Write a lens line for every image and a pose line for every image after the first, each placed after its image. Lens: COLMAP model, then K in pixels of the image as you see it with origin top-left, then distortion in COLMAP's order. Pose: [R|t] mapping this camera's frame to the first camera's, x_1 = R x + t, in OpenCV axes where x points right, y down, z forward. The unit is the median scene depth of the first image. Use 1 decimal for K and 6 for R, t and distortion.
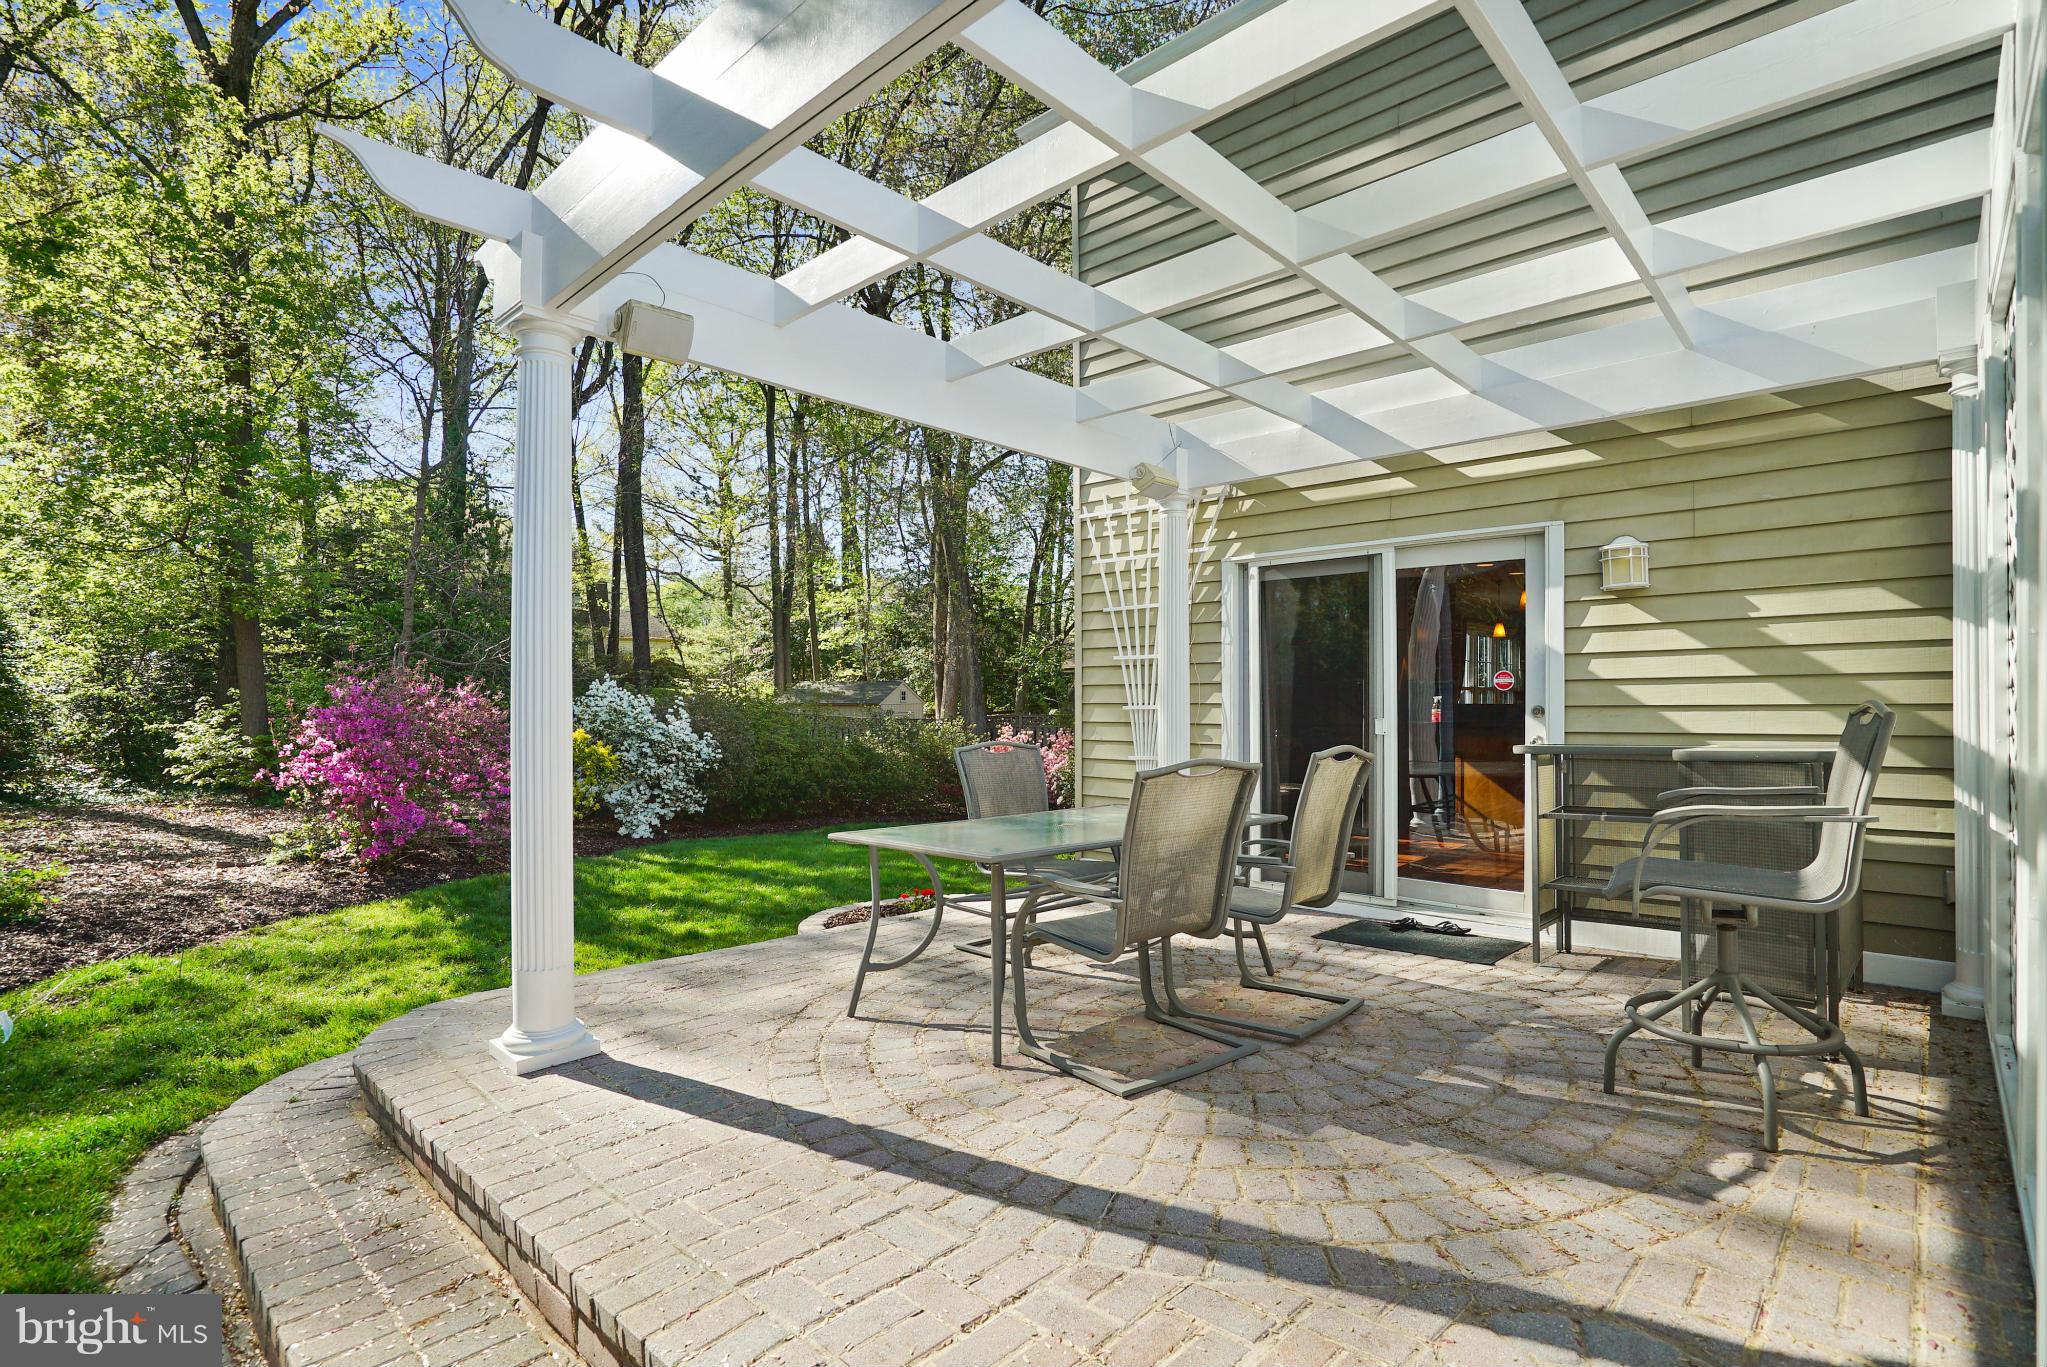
lens RADIAL K [[973.7, 0, 1078.9], [0, 973.7, 696.7], [0, 0, 1]] dist [0.000234, -0.000116]
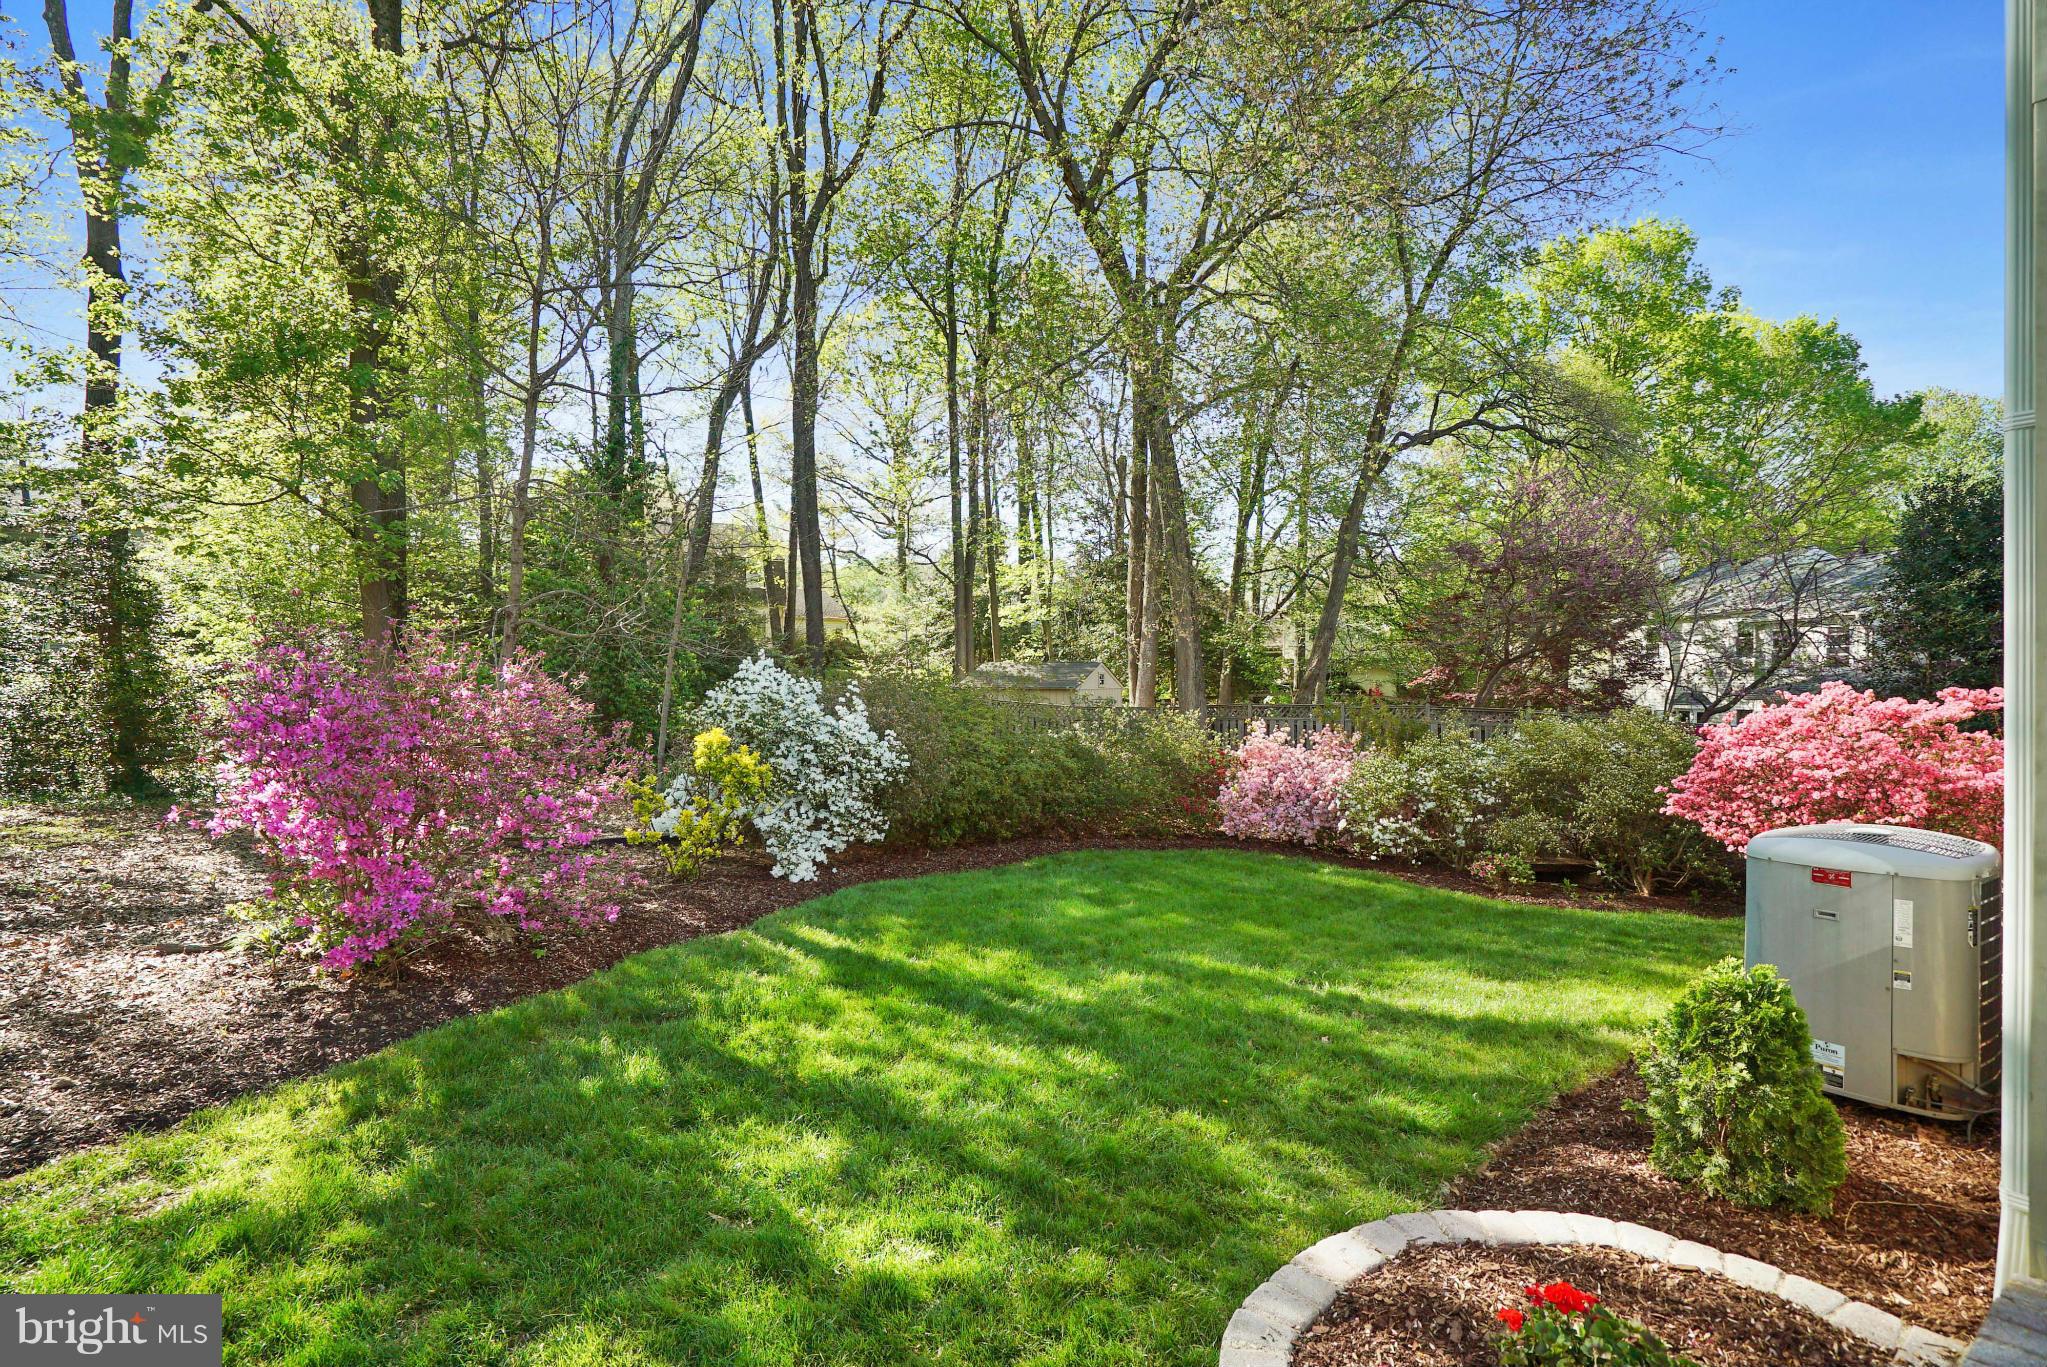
lens RADIAL K [[973.7, 0, 1021.8], [0, 973.7, 684.7], [0, 0, 1]] dist [0.000234, -0.000116]
pose [[0.976118, 0.005837, -0.217160, -0.060943], [-0.004608, 0.999970, 0.006164, -0.000973], [0.217190, -0.005016, 0.976116, 0.149286]]
